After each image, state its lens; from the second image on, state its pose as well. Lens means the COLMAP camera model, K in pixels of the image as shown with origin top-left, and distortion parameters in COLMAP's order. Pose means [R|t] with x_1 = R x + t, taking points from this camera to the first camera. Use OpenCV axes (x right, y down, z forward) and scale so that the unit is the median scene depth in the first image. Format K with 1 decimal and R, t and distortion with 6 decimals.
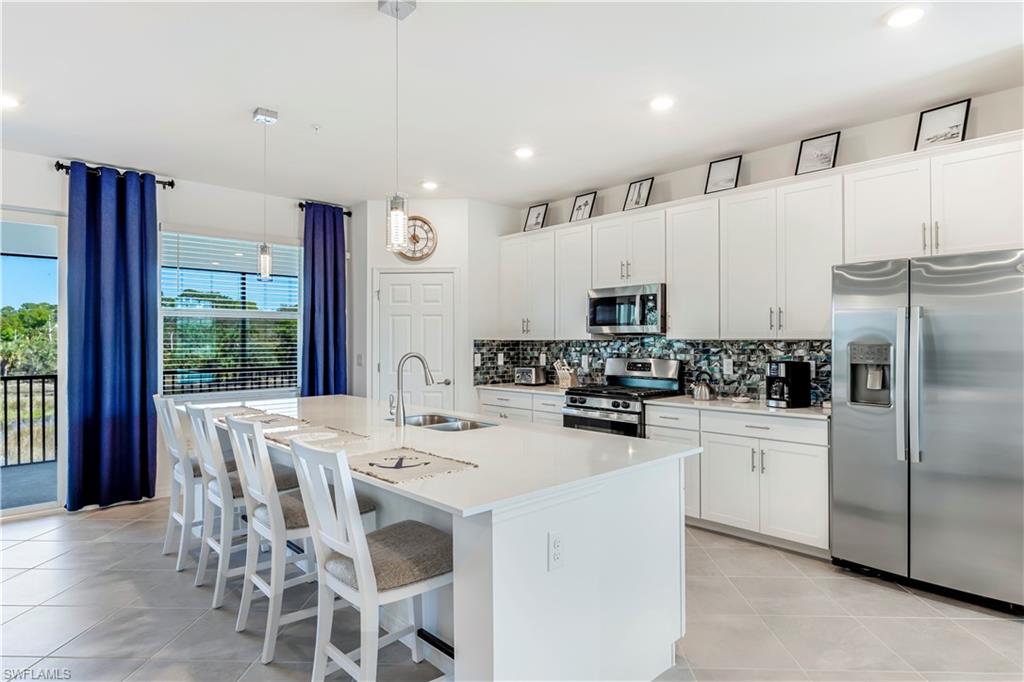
lens RADIAL K [[547.4, 0, 514.4], [0, 547.4, 336.0], [0, 0, 1]] dist [-0.014321, 0.006304]
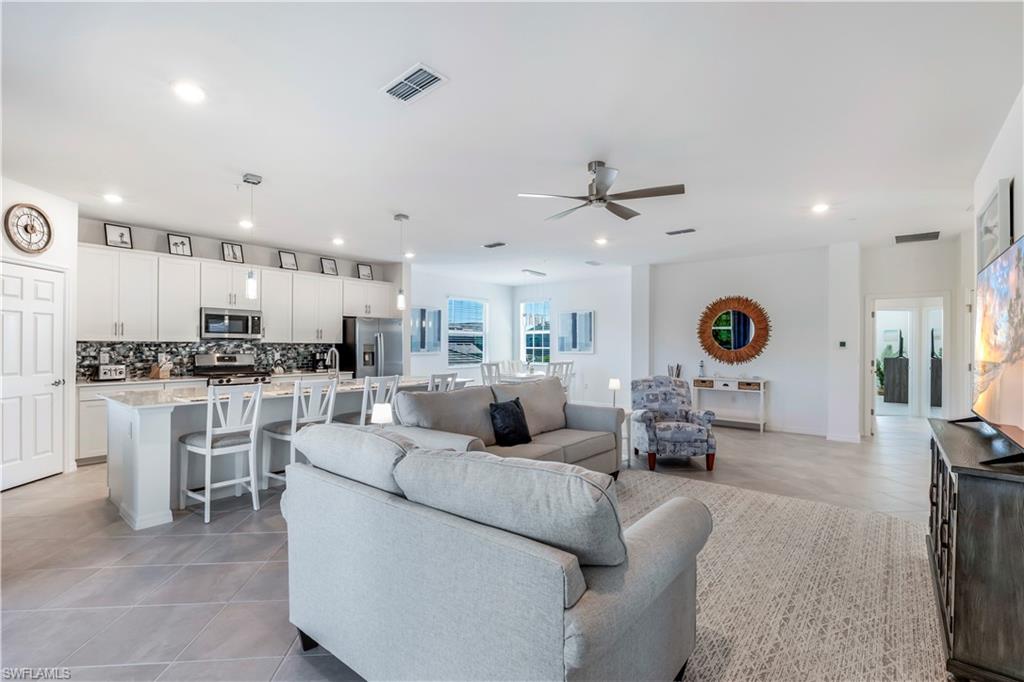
lens RADIAL K [[466.6, 0, 513.1], [0, 466.6, 342.5], [0, 0, 1]] dist [-0.008164, 0.000691]
pose [[-0.129460, 0.010244, 0.991532, -1.212448], [-0.012314, 0.999853, -0.011938, 0.013359], [-0.991508, -0.013755, -0.129314, 0.339878]]
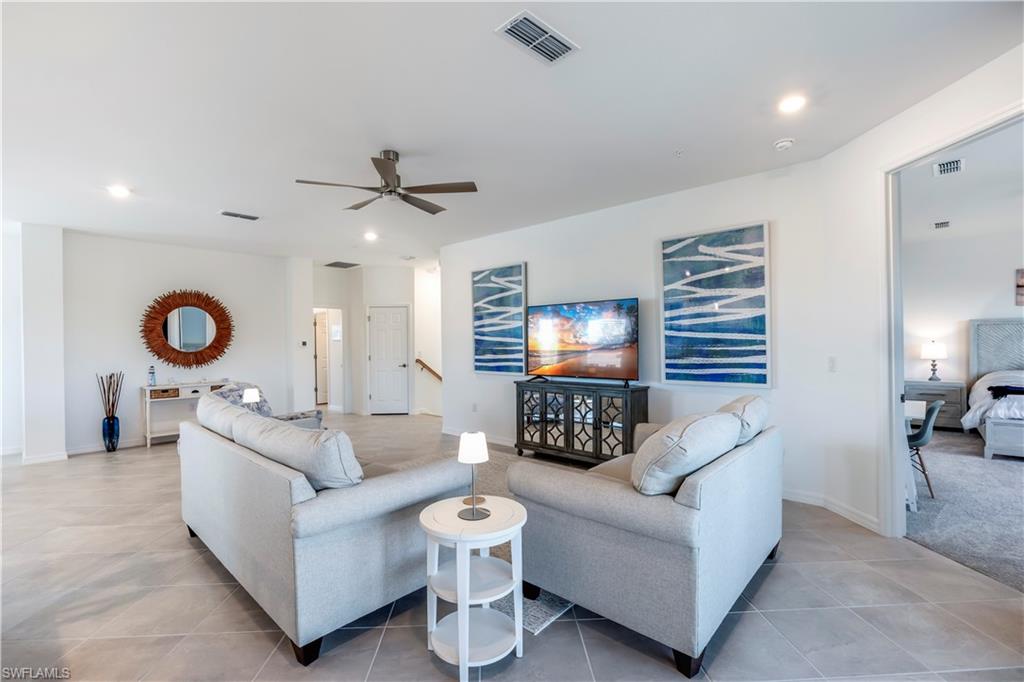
lens RADIAL K [[466.6, 0, 509.8], [0, 466.6, 338.8], [0, 0, 1]] dist [-0.008164, 0.000691]
pose [[-0.996669, 0.018326, -0.079467, -0.586551], [0.019596, 0.999692, -0.015233, 0.012210], [0.079164, -0.016740, -0.996721, 0.847906]]
